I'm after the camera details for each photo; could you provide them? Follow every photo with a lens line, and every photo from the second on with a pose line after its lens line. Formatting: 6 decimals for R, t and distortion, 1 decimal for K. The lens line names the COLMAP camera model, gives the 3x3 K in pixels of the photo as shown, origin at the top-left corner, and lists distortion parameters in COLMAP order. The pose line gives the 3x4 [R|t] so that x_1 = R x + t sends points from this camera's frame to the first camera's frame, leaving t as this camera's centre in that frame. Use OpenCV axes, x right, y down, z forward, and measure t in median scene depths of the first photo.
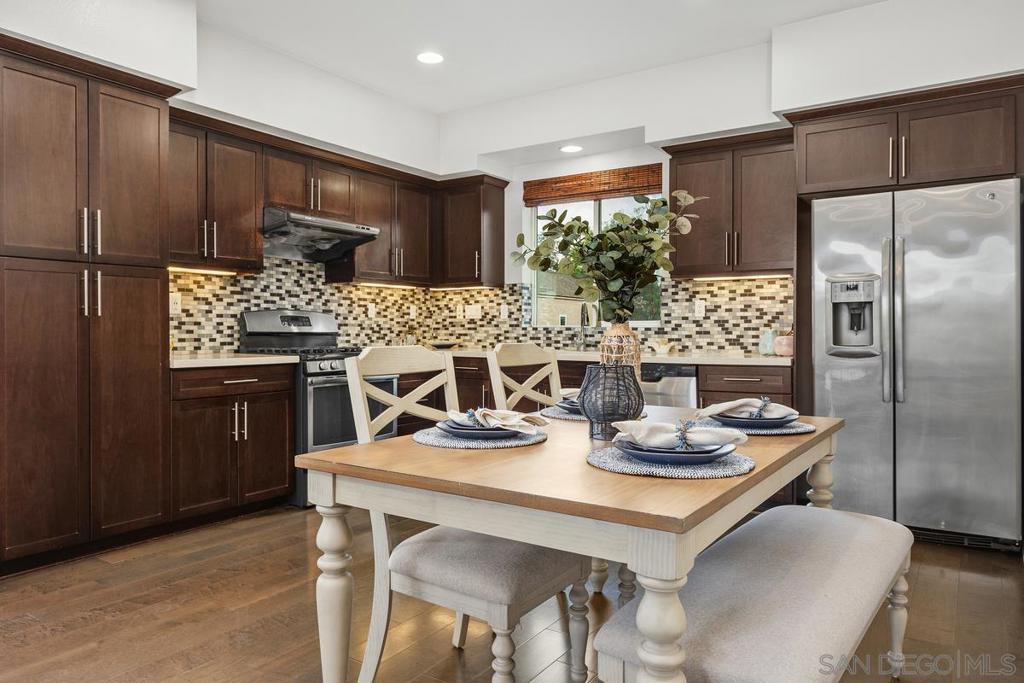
lens RADIAL K [[717.9, 0, 518.3], [0, 717.9, 330.5], [0, 0, 1]] dist [0.007678, 0.013203]
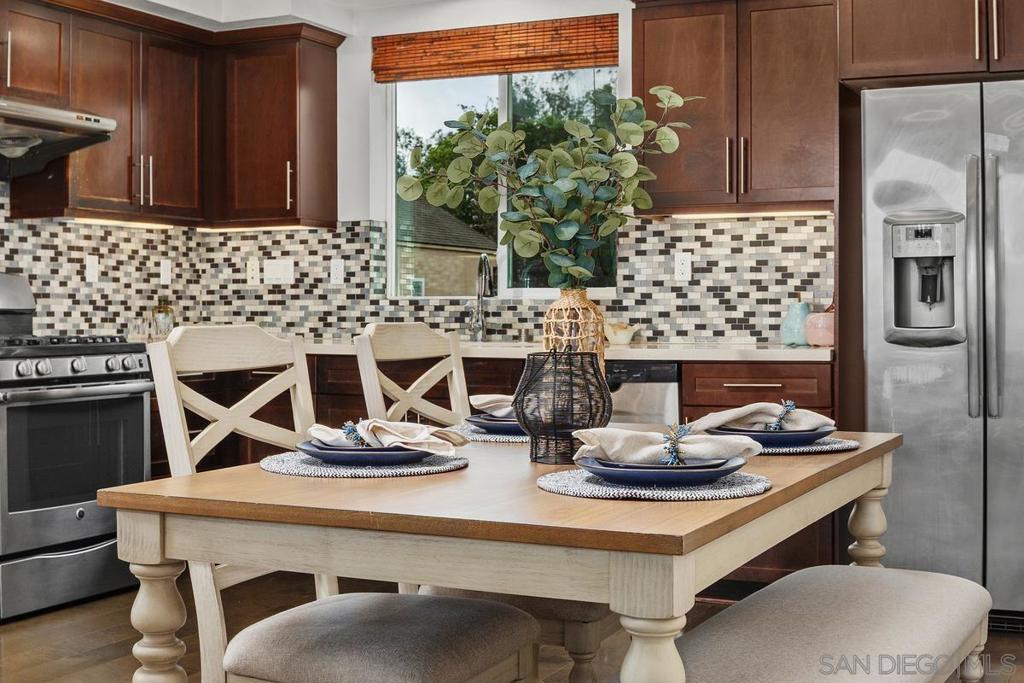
lens RADIAL K [[1430.1, 0, 543.6], [0, 1430.1, 314.1], [0, 0, 1]] dist [-0.053422, 0.000000]
pose [[0.987639, -0.002748, 0.156722, -0.042071], [0.002269, 0.999992, 0.003235, 0.004132], [-0.156730, -0.002839, 0.987637, -0.131618]]
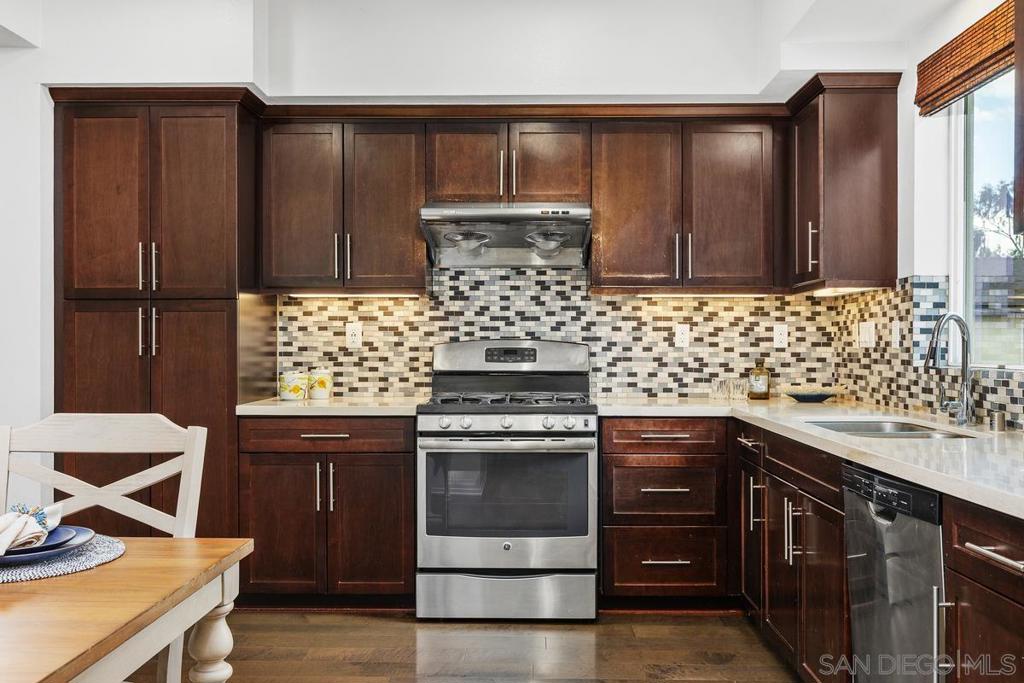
lens RADIAL K [[933.8, 0, 516.8], [0, 933.8, 350.4], [0, 0, 1]] dist [-0.008839, 0.000000]
pose [[0.522885, 0.002806, -0.852398, 0.480233], [0.000983, 0.999992, 0.003895, -0.021445], [0.852402, -0.002875, 0.522878, 0.527393]]
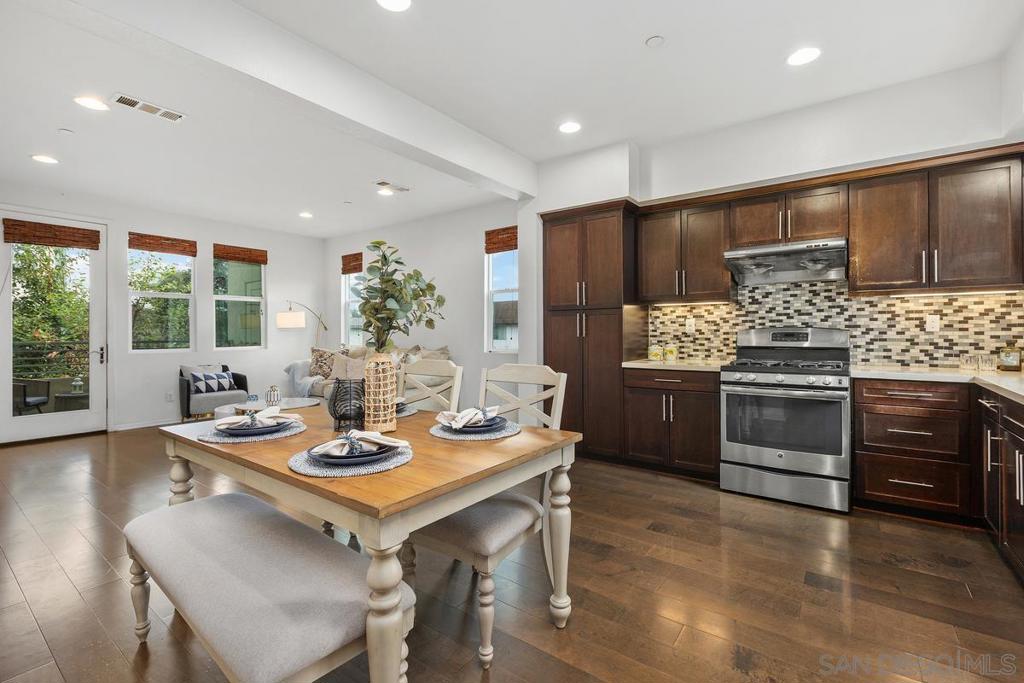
lens RADIAL K [[463.5, 0, 512.2], [0, 463.5, 333.2], [0, 0, 1]] dist [0.007480, -0.003700]
pose [[-0.064322, 0.000386, -0.997929, 0.461491], [0.004606, 0.999989, 0.000090, -0.021223], [0.997919, -0.004591, -0.064324, 0.609514]]
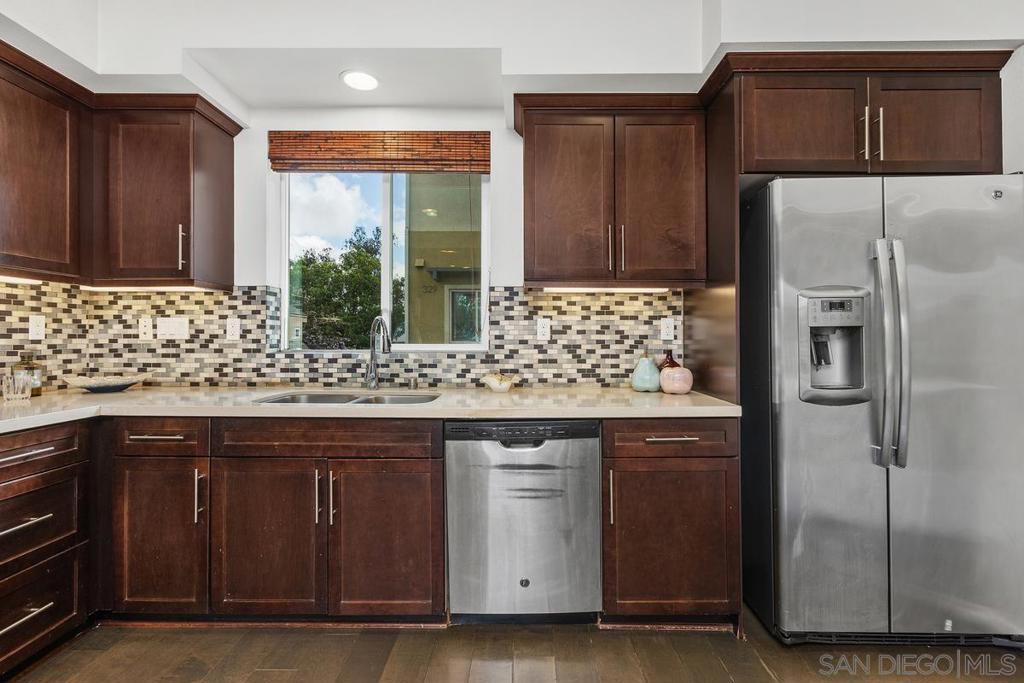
lens RADIAL K [[463.5, 0, 516.0], [0, 463.5, 335.4], [0, 0, 1]] dist [0.007480, -0.003700]
pose [[0.840534, 0.002774, 0.541752, -0.038661], [-0.000689, 0.999992, -0.004051, -0.022792], [-0.541759, 0.003032, 0.840529, 0.623959]]
